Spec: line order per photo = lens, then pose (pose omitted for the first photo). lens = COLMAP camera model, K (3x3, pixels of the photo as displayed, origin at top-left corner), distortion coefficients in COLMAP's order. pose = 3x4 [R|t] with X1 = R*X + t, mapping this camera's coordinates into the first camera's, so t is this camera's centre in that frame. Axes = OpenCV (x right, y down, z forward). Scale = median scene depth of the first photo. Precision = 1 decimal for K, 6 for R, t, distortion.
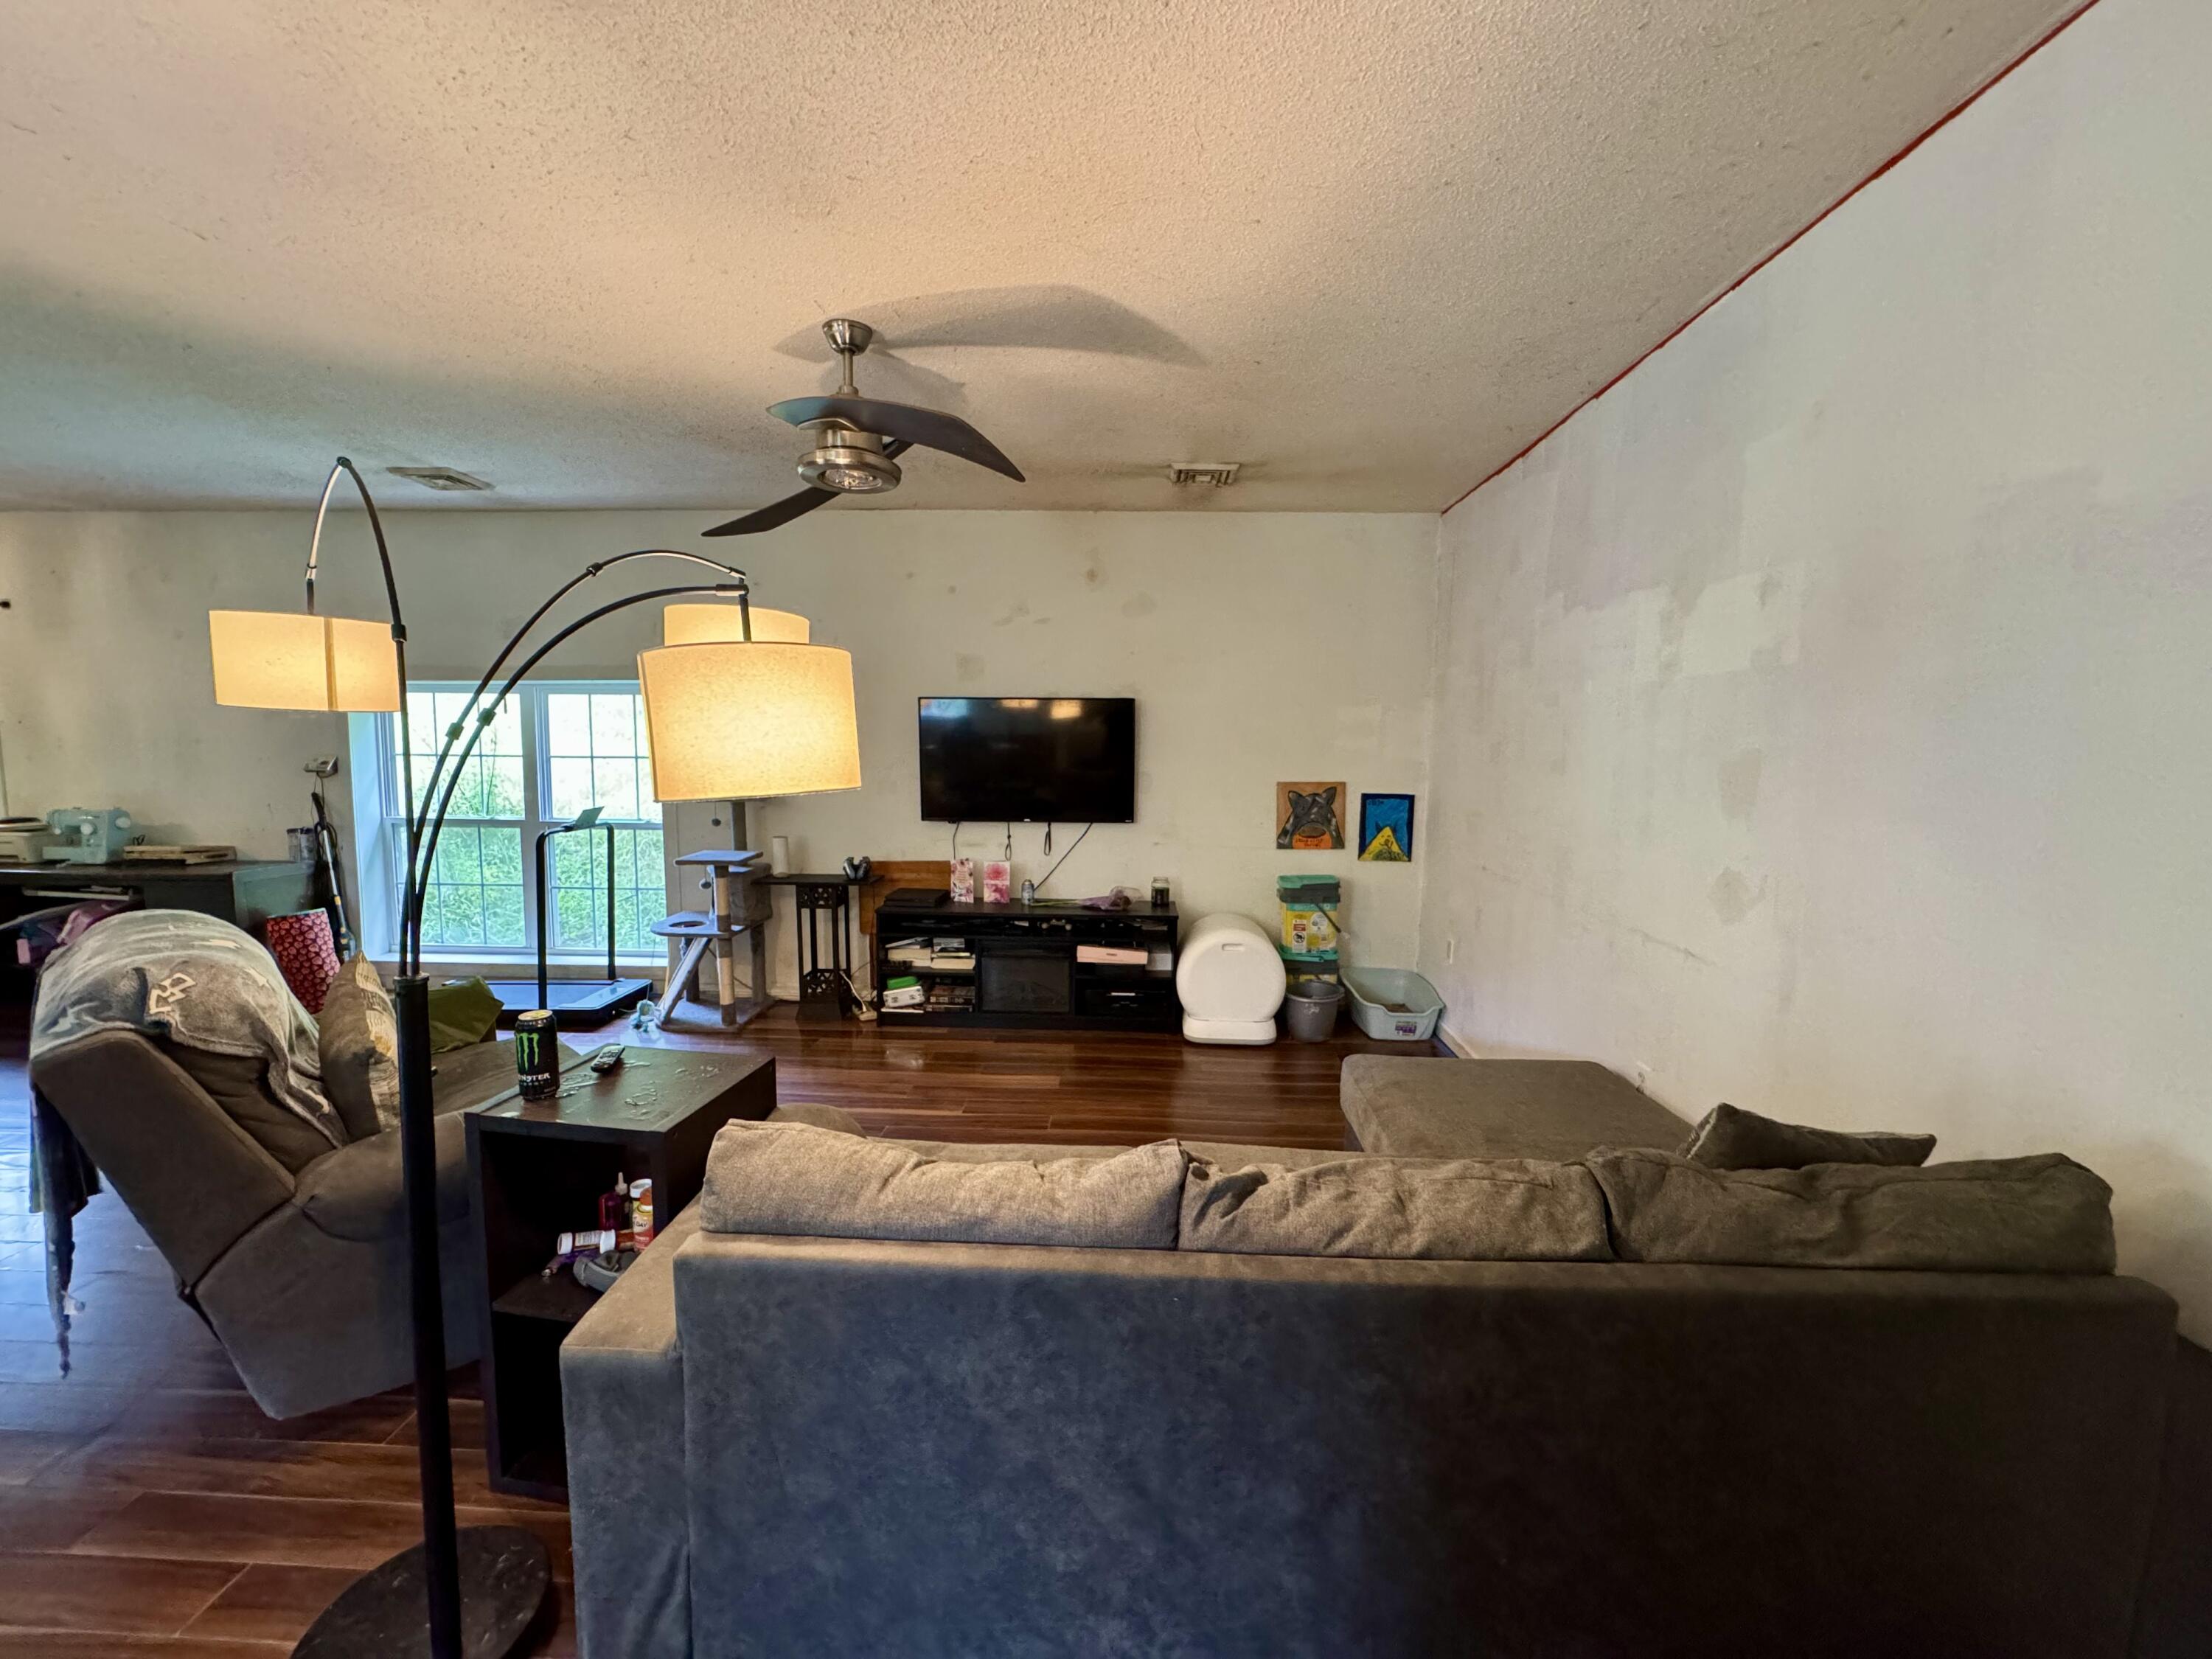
lens RADIAL K [[877.9, 0, 1107.7], [0, 877.9, 829.0], [0, 0, 1]] dist [-0.001400, -0.000531]
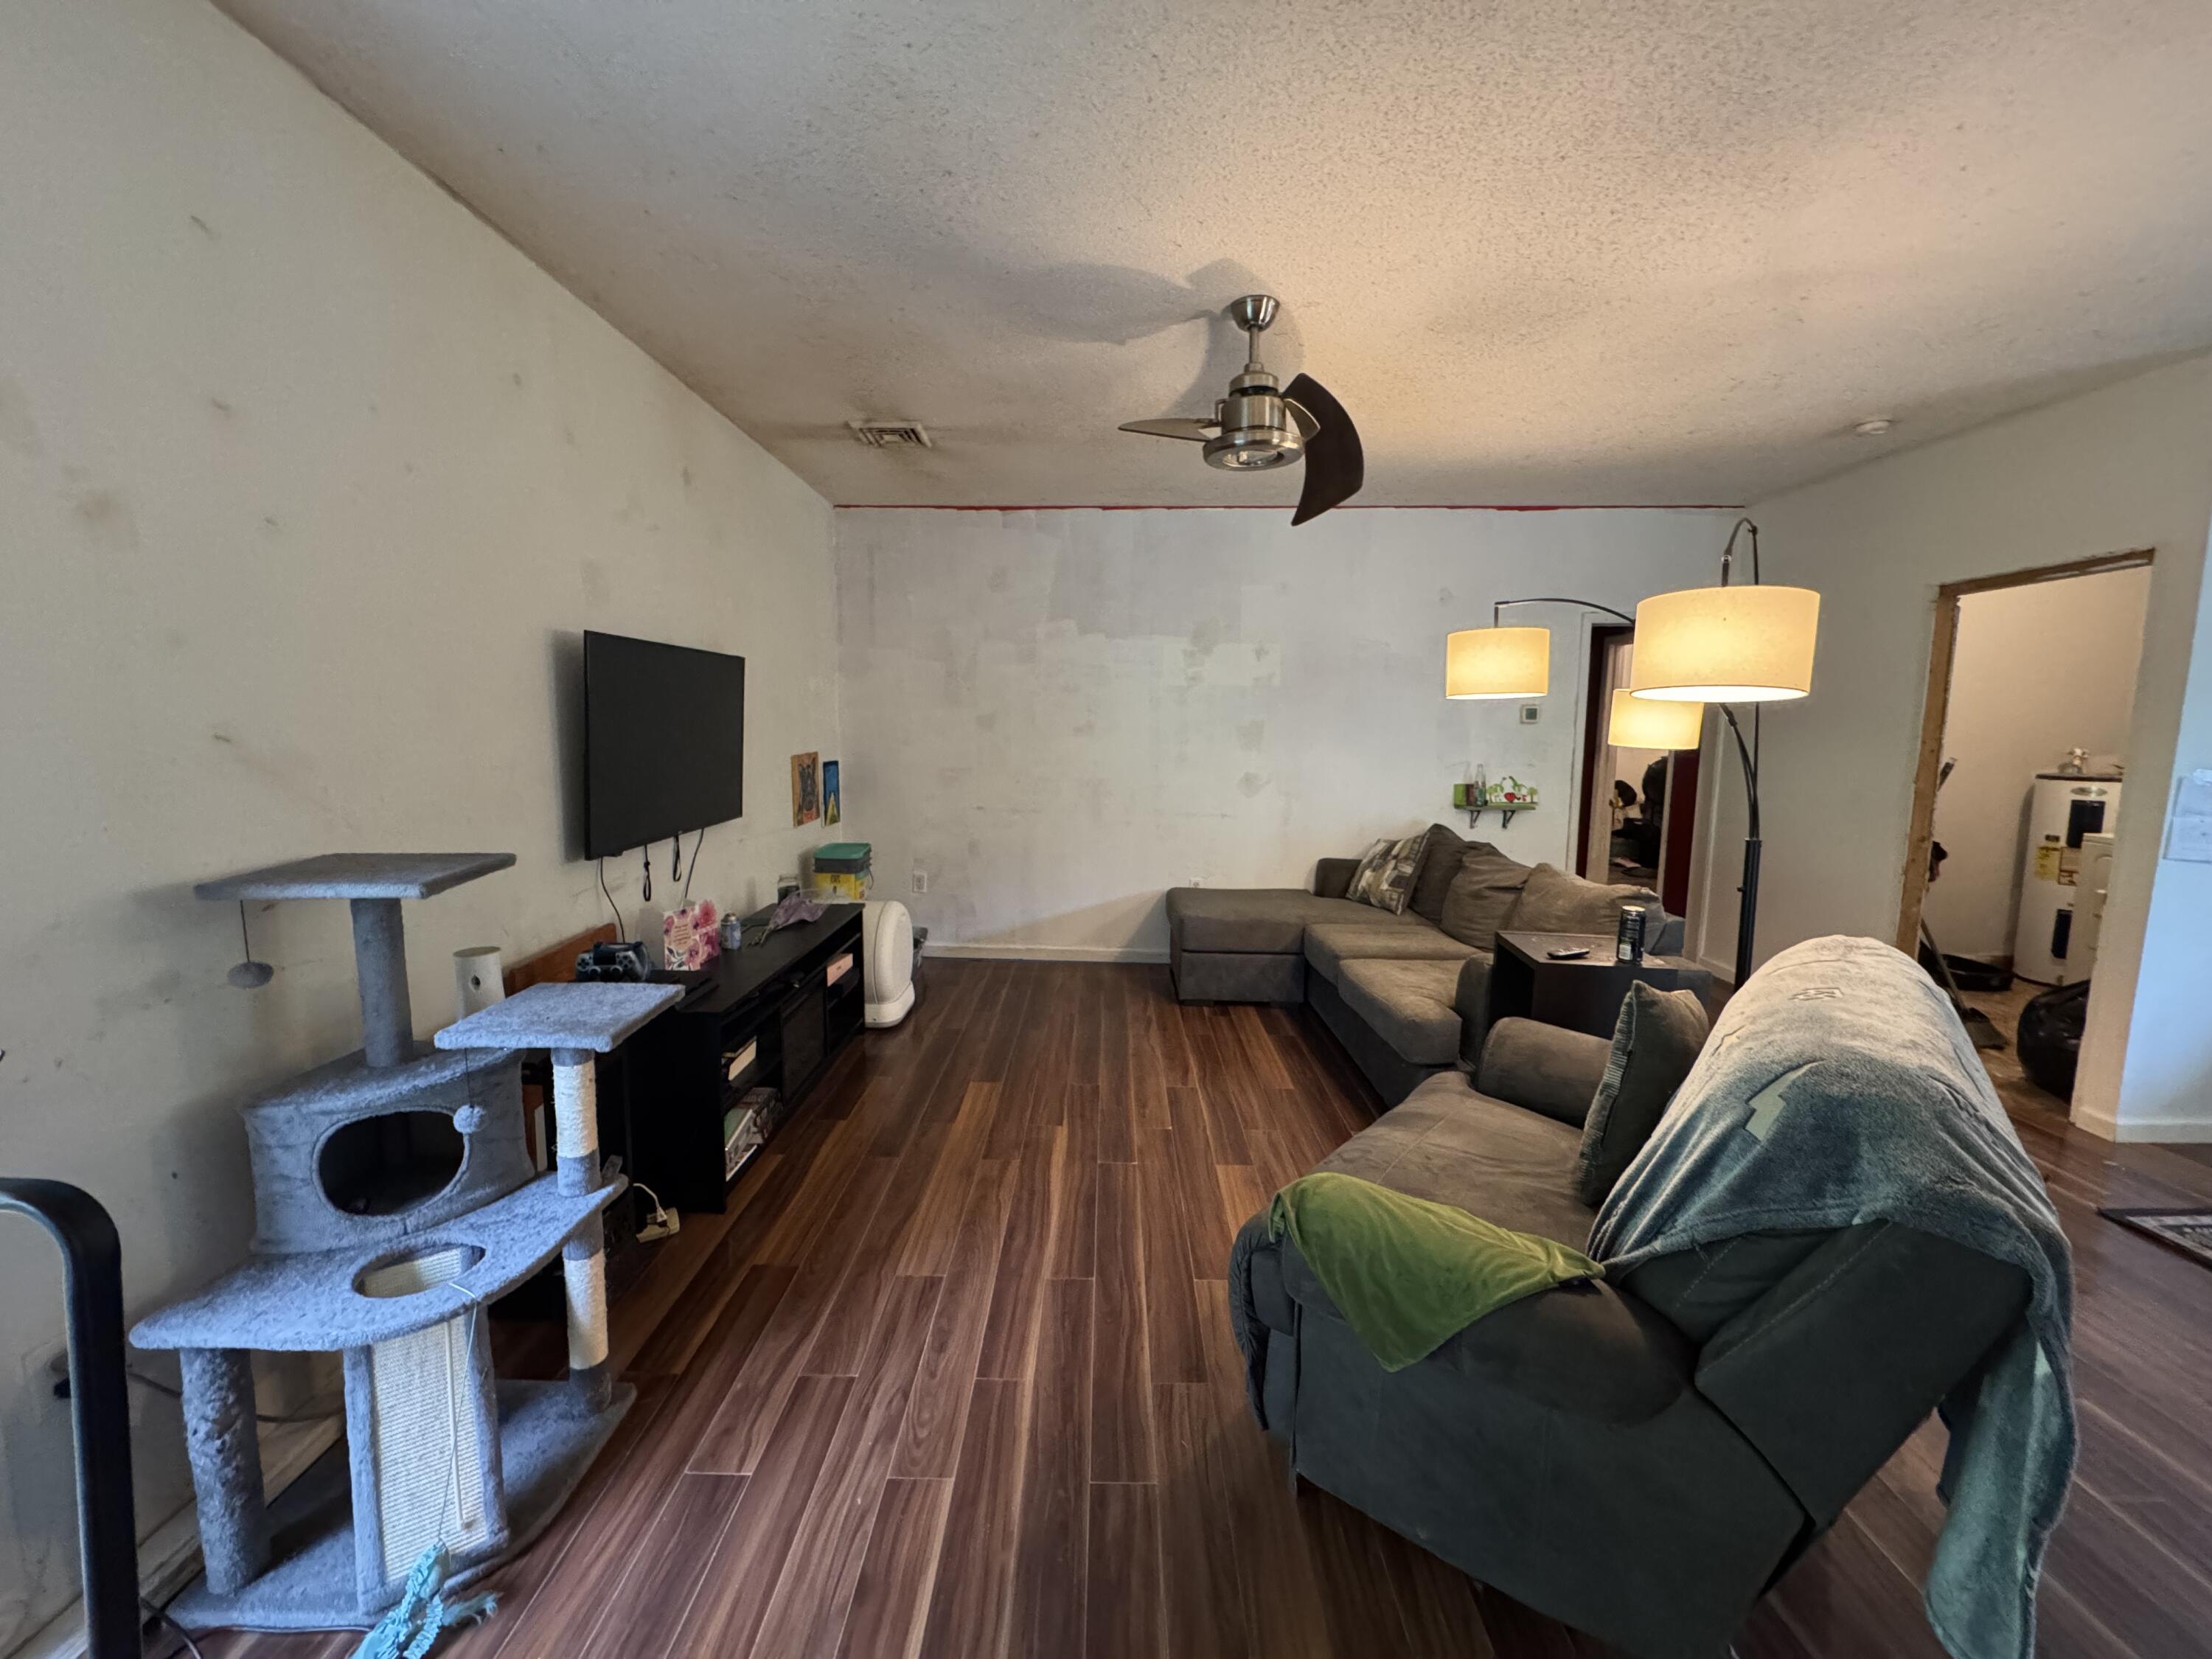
lens RADIAL K [[877.9, 0, 1104.6], [0, 877.9, 825.2], [0, 0, 1]] dist [-0.001400, -0.000531]
pose [[-0.032866, -0.130255, 0.990936, -1.360089], [0.087342, 0.987304, 0.132675, -0.135386], [-0.995636, 0.090911, -0.021071, 1.250340]]
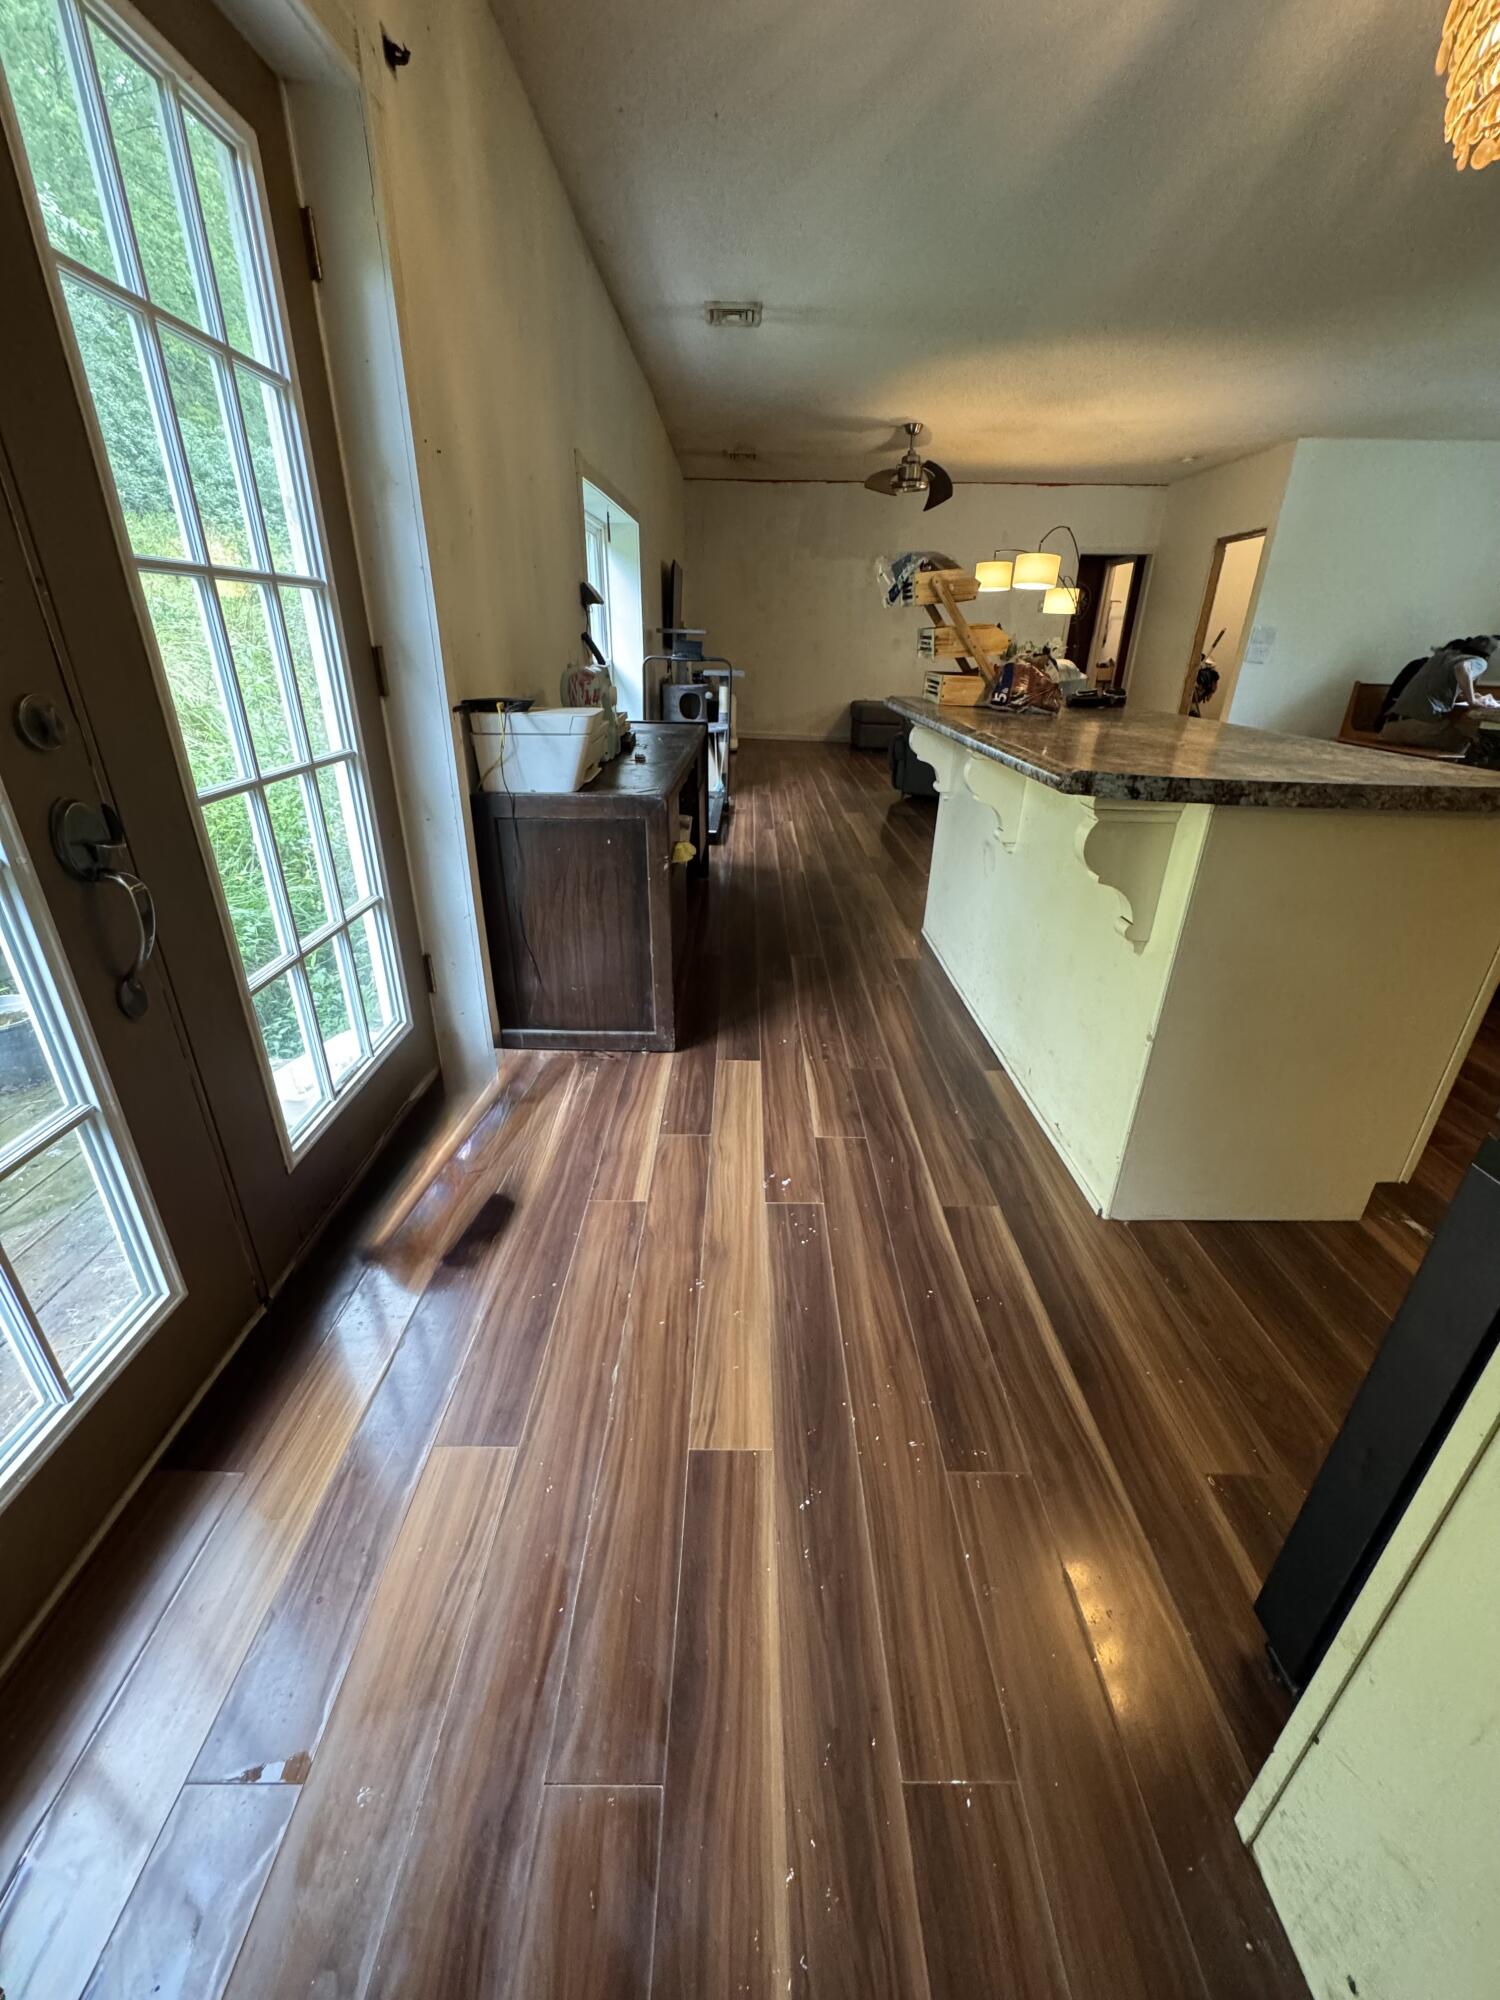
lens RADIAL K [[793.7, 0, 754.4], [0, 793.7, 994.6], [0, 0, 1]] dist [-0.001400, -0.000531]
pose [[-0.046051, -0.422736, 0.905082, -3.209374], [0.077651, 0.901787, 0.425148, -0.073658], [-0.995916, 0.089859, -0.008702, 1.668942]]
